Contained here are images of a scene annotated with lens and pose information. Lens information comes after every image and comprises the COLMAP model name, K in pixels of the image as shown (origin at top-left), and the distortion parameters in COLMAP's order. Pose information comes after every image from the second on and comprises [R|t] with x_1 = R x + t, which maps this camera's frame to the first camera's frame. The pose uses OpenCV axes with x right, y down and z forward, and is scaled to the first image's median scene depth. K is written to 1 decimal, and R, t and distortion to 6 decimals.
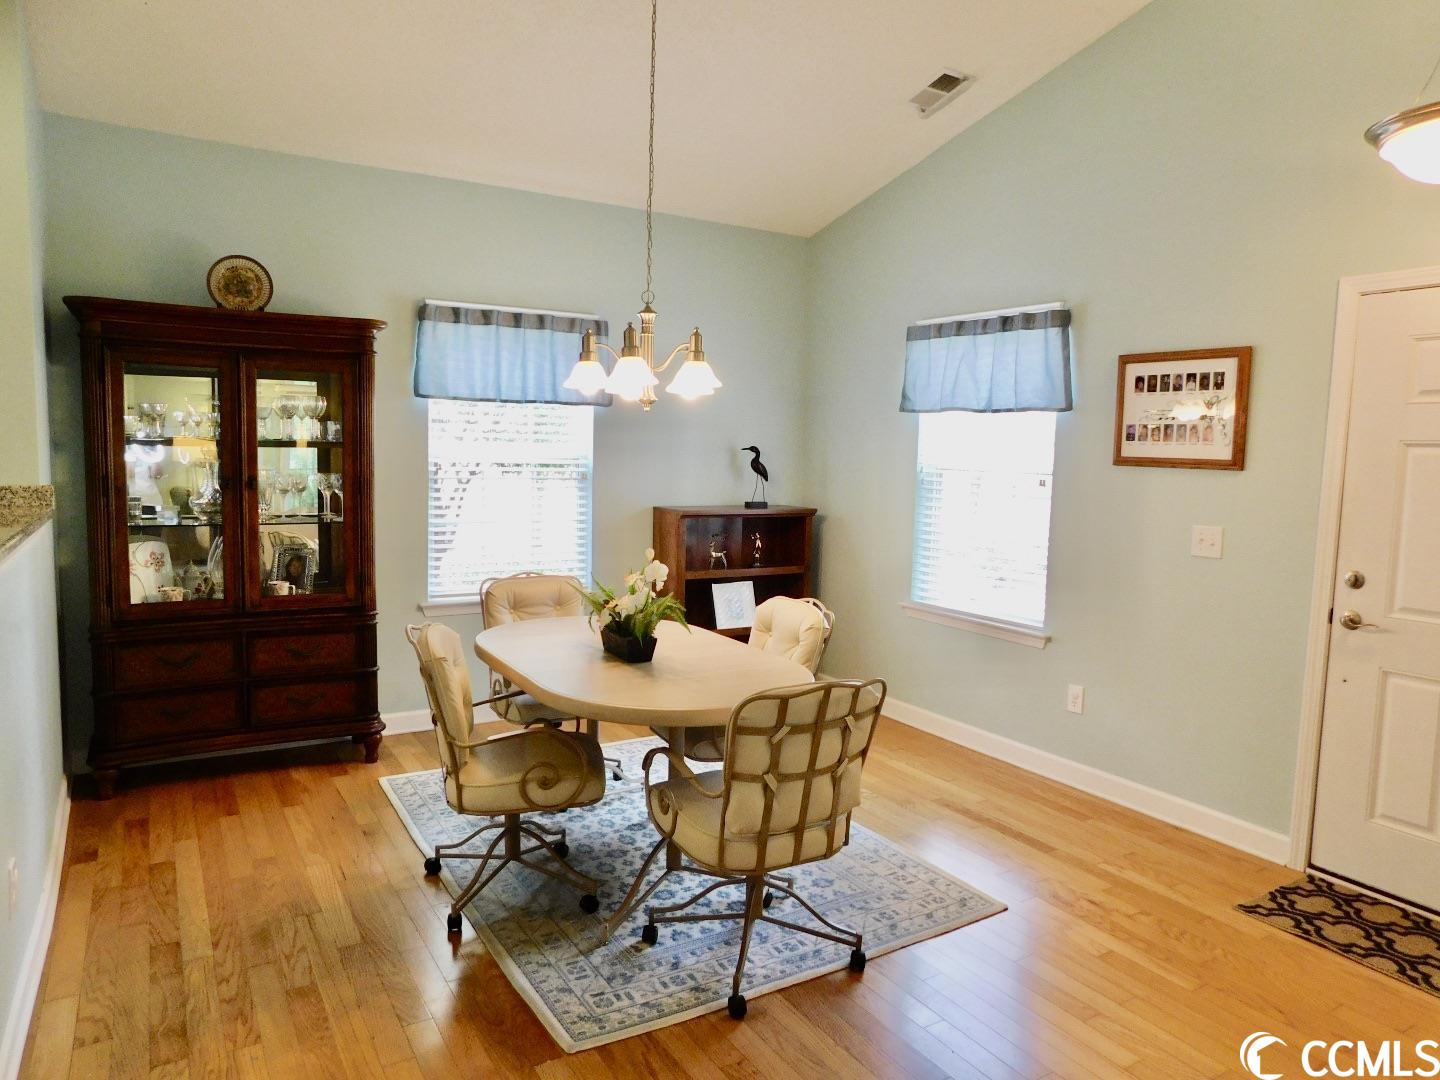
lens RADIAL K [[969.1, 0, 720.0], [0, 969.1, 540.0], [0, 0, 1]] dist [-0.004420, -0.001058]
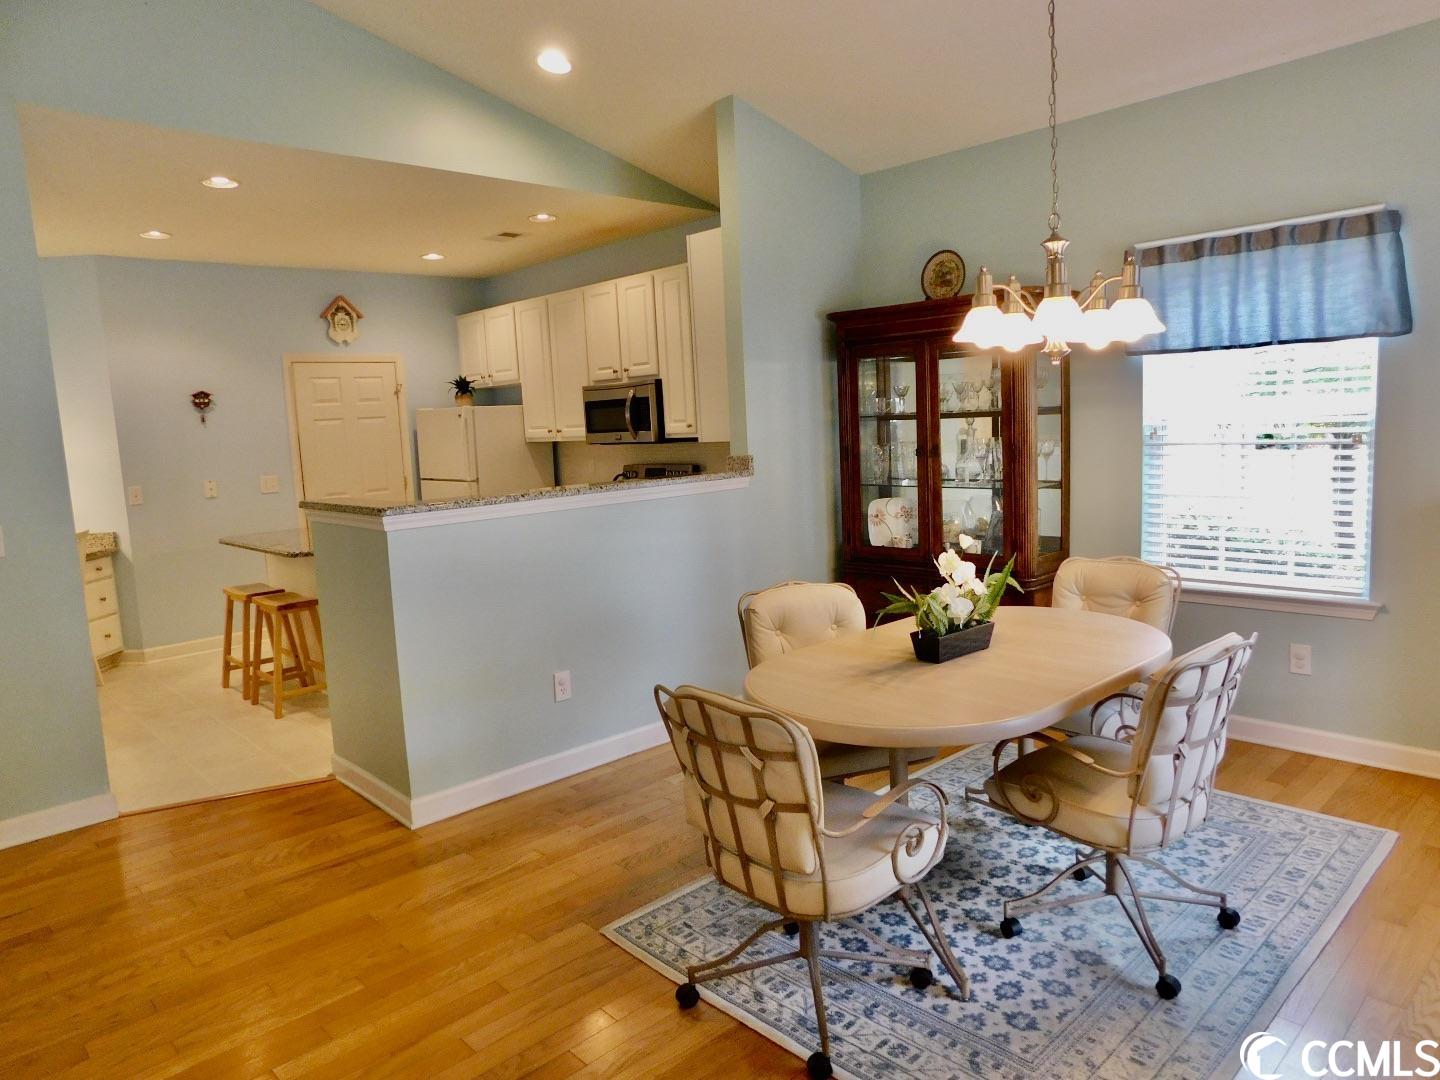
lens RADIAL K [[969.1, 0, 720.0], [0, 969.1, 540.0], [0, 0, 1]] dist [-0.004420, -0.001058]
pose [[0.212463, 0.095419, -0.972499, 0.588052], [-0.043215, 0.995165, 0.088201, -0.043809], [0.976213, 0.023287, 0.215559, 0.504278]]
